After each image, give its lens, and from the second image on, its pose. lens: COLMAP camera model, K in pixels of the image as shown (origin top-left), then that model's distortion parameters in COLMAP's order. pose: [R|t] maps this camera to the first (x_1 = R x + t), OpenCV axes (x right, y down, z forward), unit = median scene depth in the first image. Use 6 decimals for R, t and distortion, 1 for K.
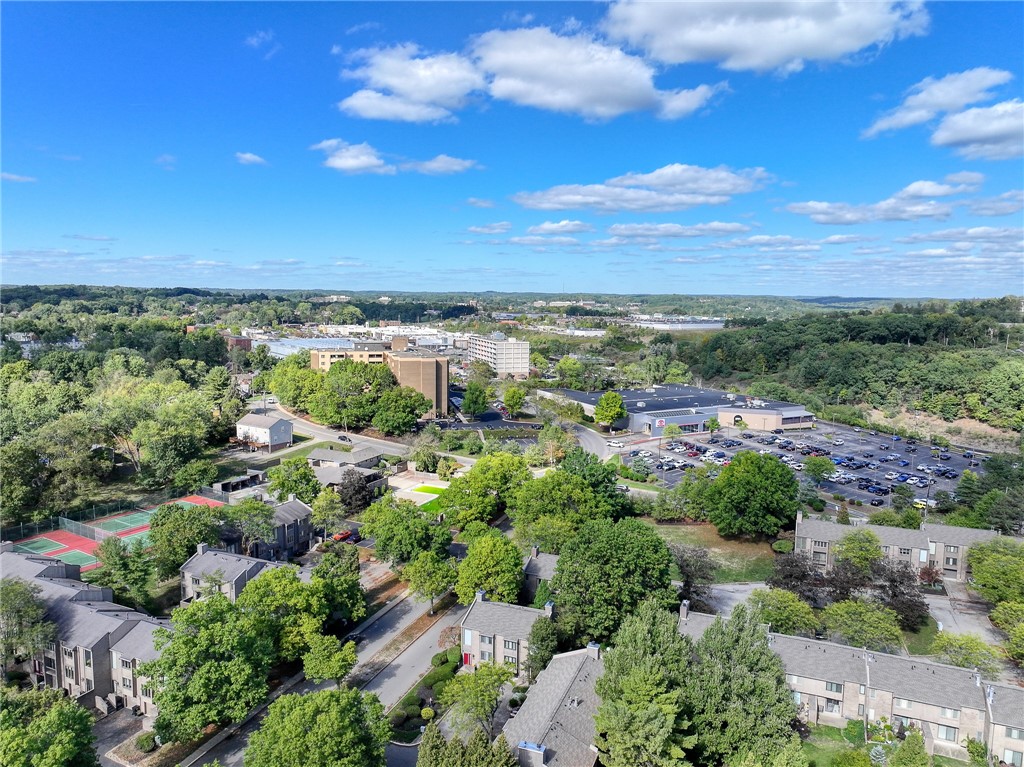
lens RADIAL K [[718.5, 0, 516.6], [0, 718.5, 383.8], [0, 0, 1]] dist [0.000276, 0.016446]
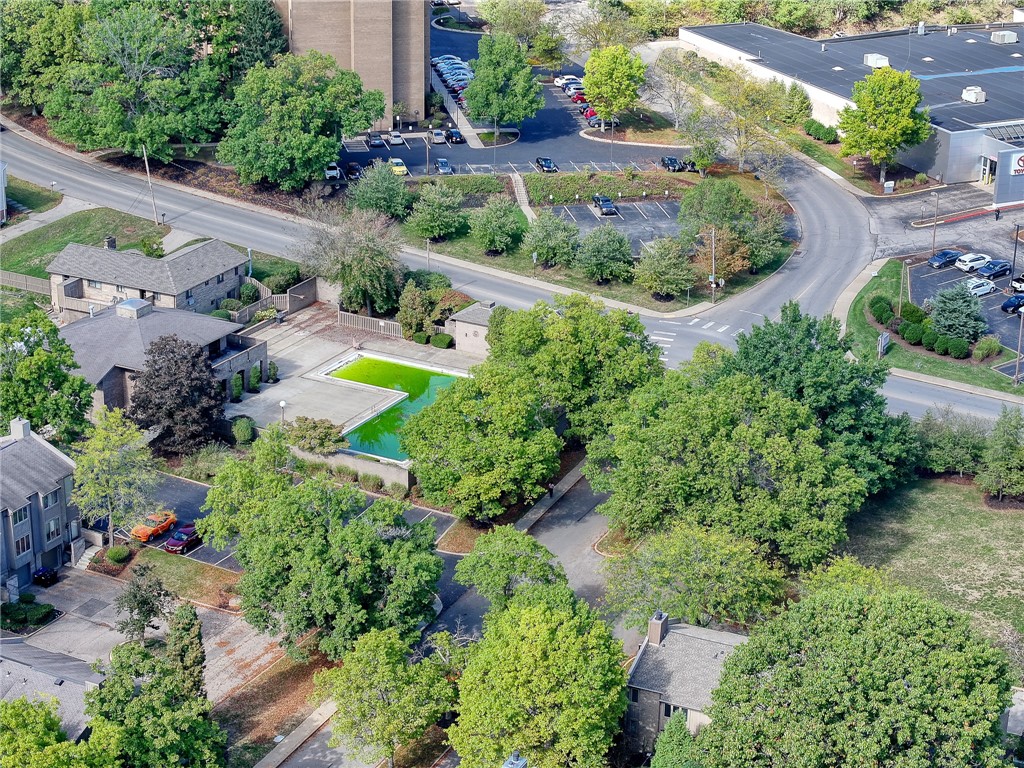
lens RADIAL K [[2049.4, 0, 512.0], [0, 2049.4, 384.0], [0, 0, 1]] dist [-0.265278, 1.560493]
pose [[0.998550, 0.020083, -0.049955, -0.000125], [-0.007367, 0.970067, 0.242725, -0.101346], [0.053334, -0.242004, 0.968808, -0.014413]]
